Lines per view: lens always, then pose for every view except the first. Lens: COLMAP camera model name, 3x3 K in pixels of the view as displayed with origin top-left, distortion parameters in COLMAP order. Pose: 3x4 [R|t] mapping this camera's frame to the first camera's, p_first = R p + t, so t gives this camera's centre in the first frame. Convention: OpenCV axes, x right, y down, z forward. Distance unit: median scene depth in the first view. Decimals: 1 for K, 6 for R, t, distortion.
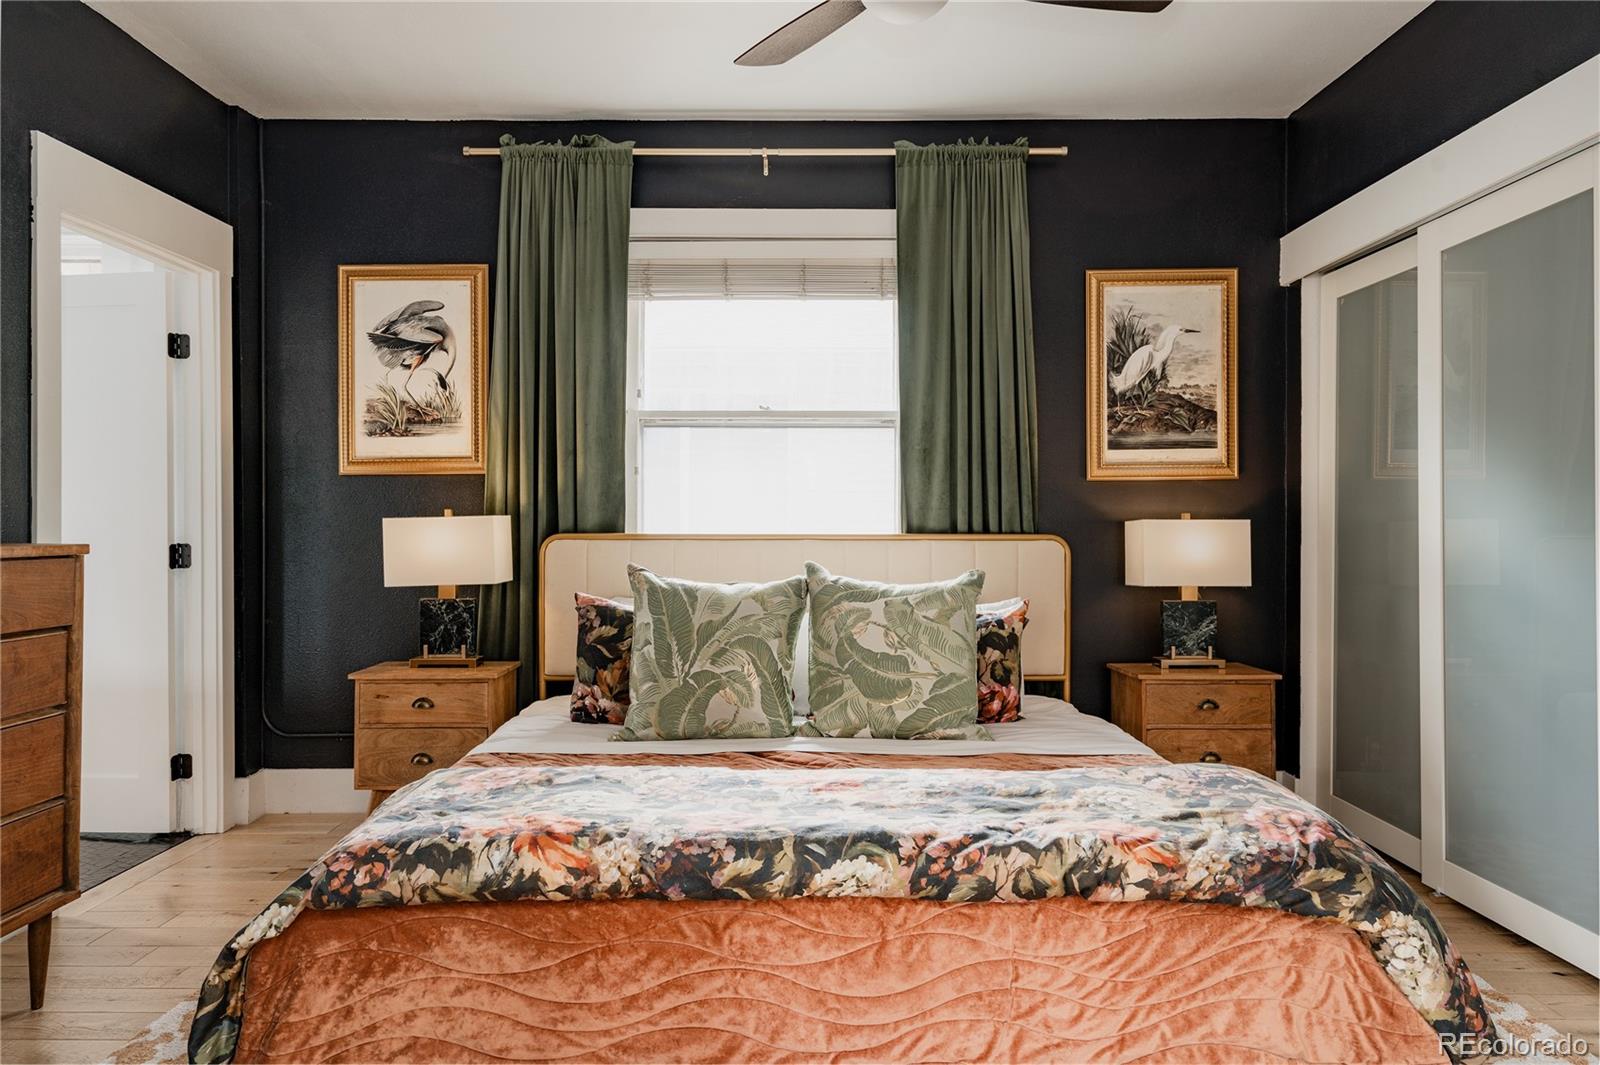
lens RADIAL K [[1095.7, 0, 801.3], [0, 1095.7, 525.9], [0, 0, 1]] dist [0.020948, 0.001985]
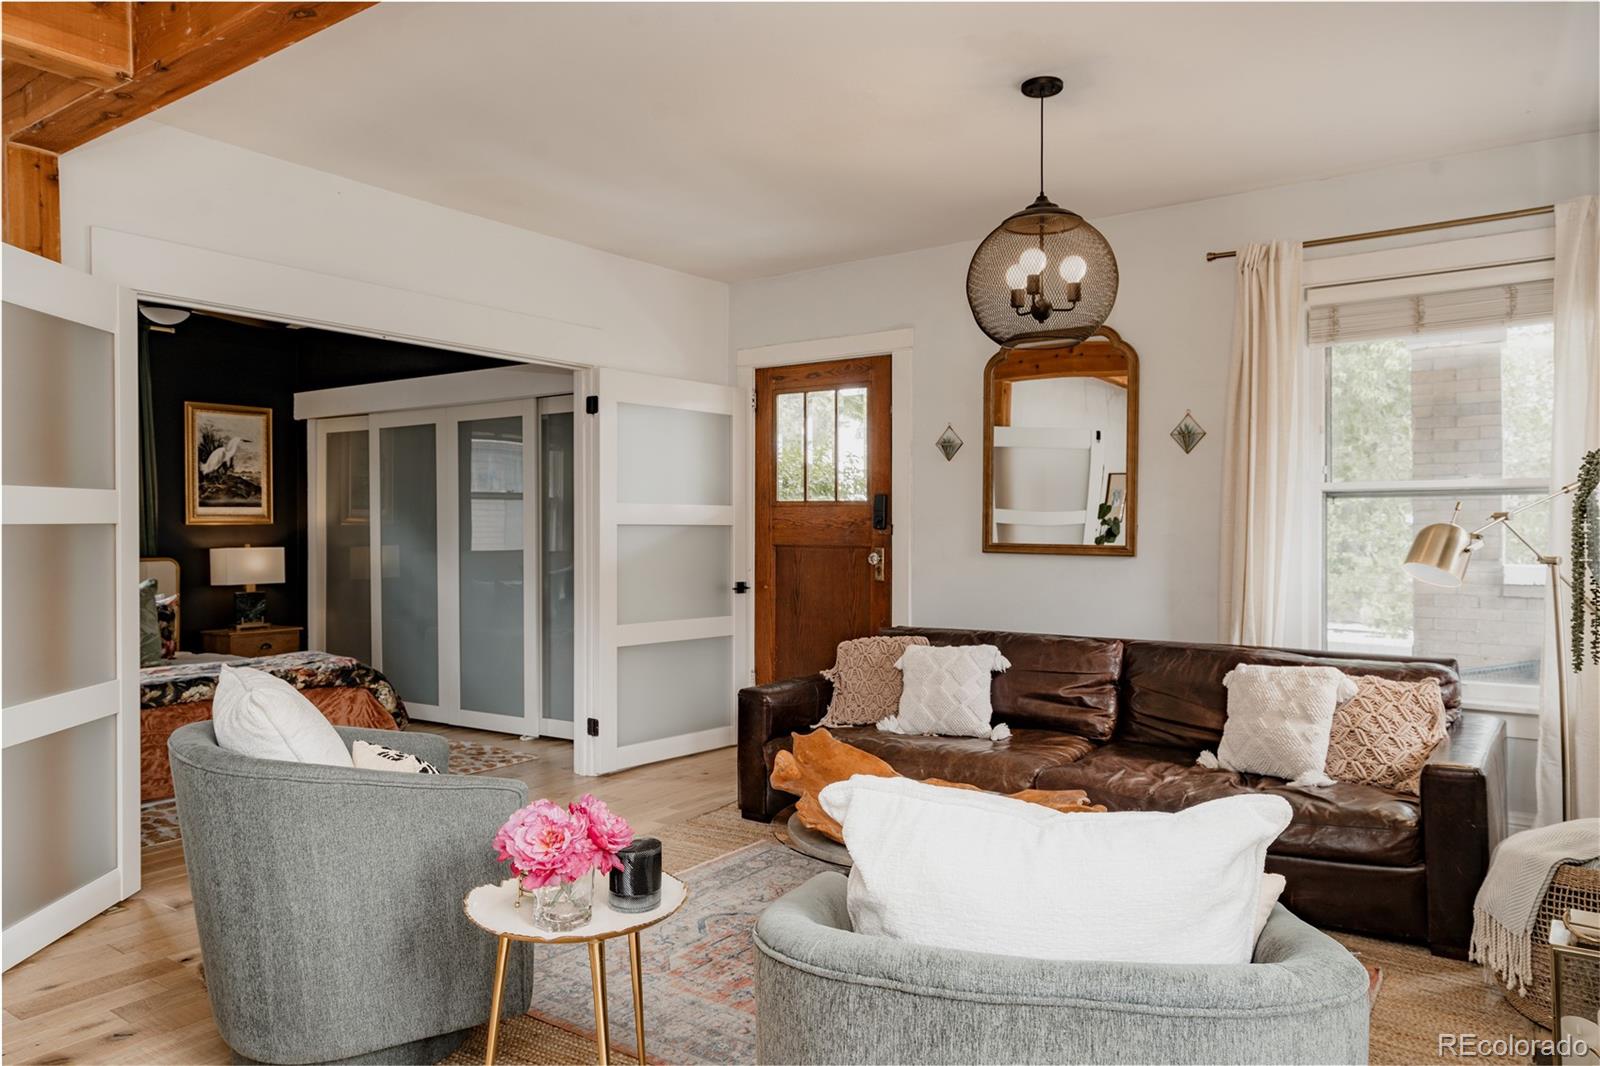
lens RADIAL K [[1146.9, 0, 802.3], [0, 1146.9, 532.6], [0, 0, 1]] dist [0.007352, 0.002685]
pose [[0.605311, -0.006734, 0.795961, -0.591736], [0.004887, 0.999977, 0.004743, -0.034098], [-0.795974, 0.001019, 0.605330, -0.854826]]
